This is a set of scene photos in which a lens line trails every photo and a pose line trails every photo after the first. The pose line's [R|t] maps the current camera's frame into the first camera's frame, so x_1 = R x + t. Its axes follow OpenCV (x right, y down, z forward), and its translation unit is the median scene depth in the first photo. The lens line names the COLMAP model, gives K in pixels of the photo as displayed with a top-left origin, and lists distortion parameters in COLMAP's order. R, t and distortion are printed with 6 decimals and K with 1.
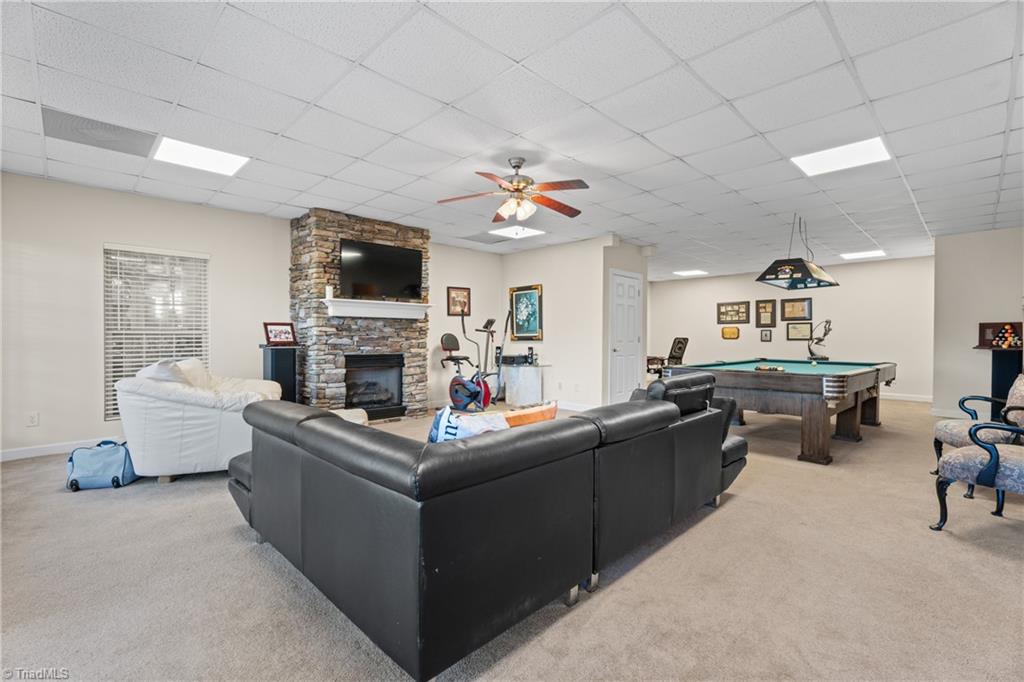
lens RADIAL K [[458.7, 0, 506.8], [0, 458.7, 340.6], [0, 0, 1]] dist [-0.003783, -0.000950]
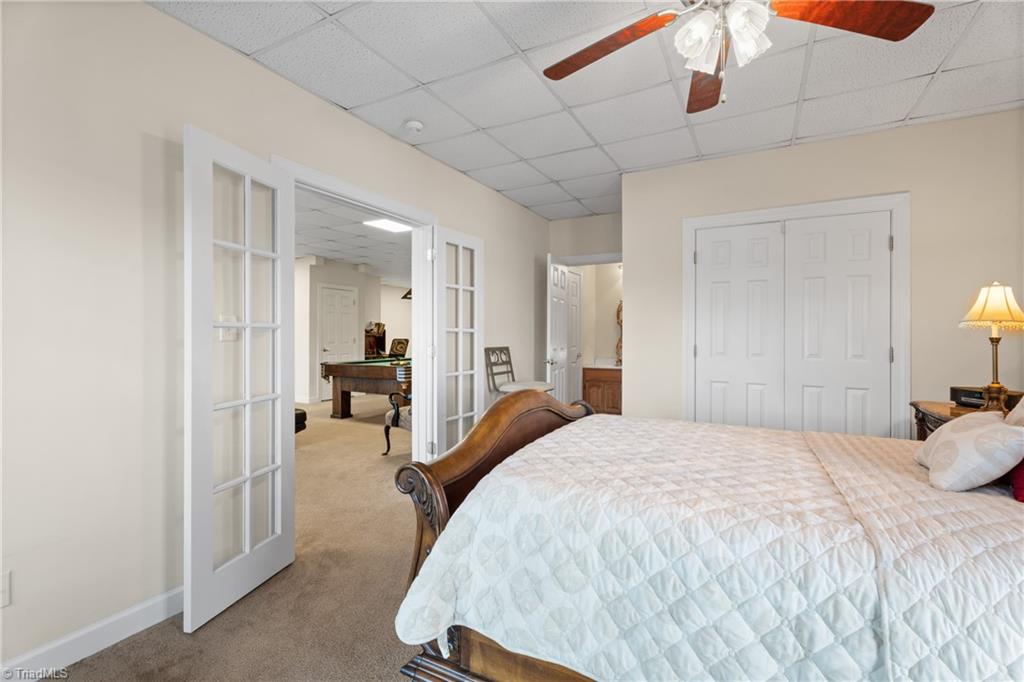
lens RADIAL K [[458.7, 0, 511.0], [0, 458.7, 335.6], [0, 0, 1]] dist [-0.003783, -0.000950]
pose [[0.953376, -0.001434, 0.301781, 0.440889], [0.002681, 0.999990, -0.003715, -0.014664], [-0.301773, 0.004351, 0.953370, -0.397623]]
